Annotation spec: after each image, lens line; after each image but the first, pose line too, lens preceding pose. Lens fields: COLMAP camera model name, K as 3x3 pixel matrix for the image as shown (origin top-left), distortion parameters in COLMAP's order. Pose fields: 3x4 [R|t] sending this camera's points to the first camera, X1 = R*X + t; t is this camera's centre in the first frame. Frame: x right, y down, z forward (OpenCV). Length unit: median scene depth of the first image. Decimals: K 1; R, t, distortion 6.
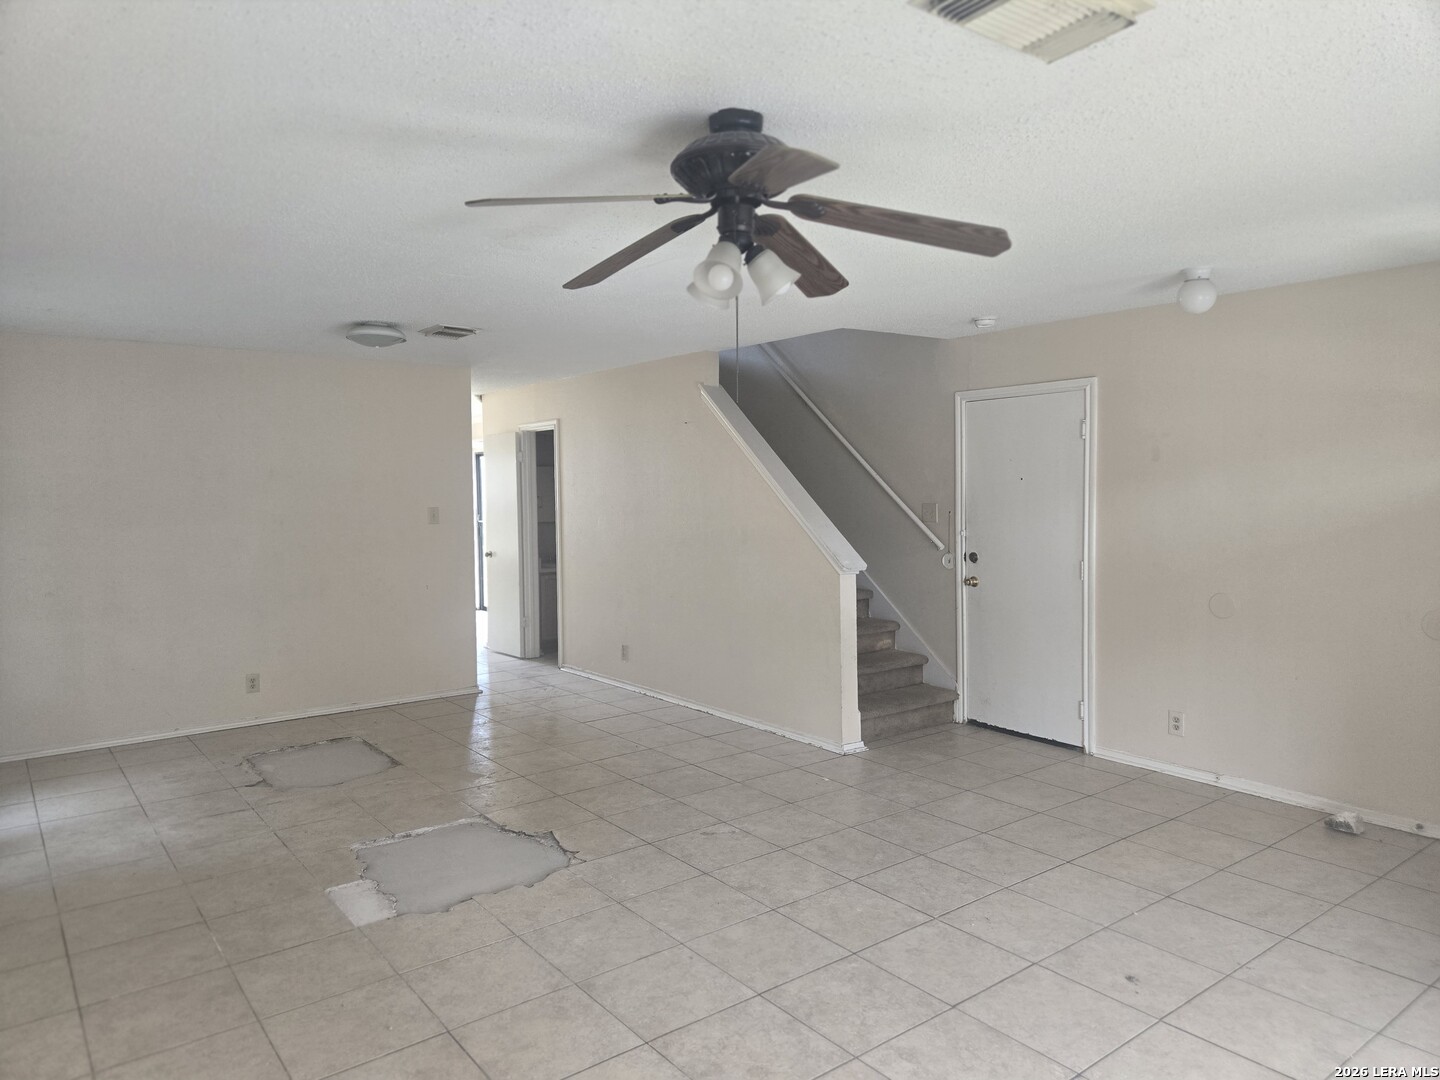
lens RADIAL K [[961.6, 0, 711.9], [0, 961.6, 538.8], [0, 0, 1]] dist [0.039740, -0.001563]
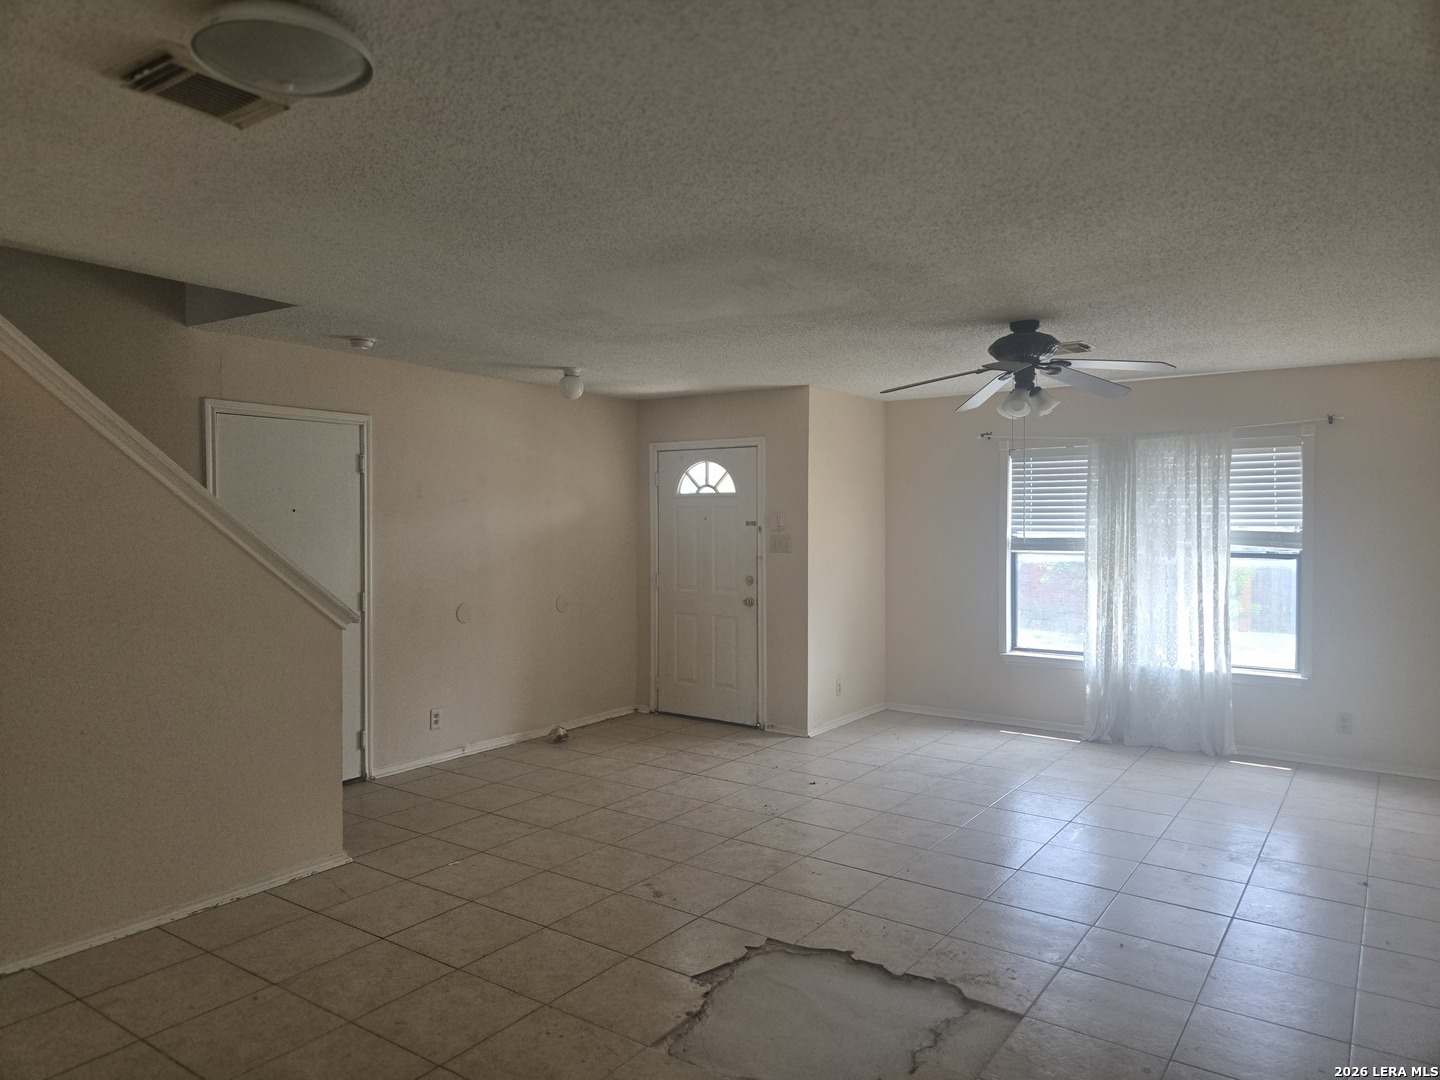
lens RADIAL K [[961.6, 0, 711.9], [0, 961.6, 538.8], [0, 0, 1]] dist [0.039740, -0.001563]
pose [[-0.300653, -0.009444, 0.953687, -0.816063], [0.055862, 0.998060, 0.027494, -0.047654], [-0.952096, 0.061541, -0.299542, 1.108047]]
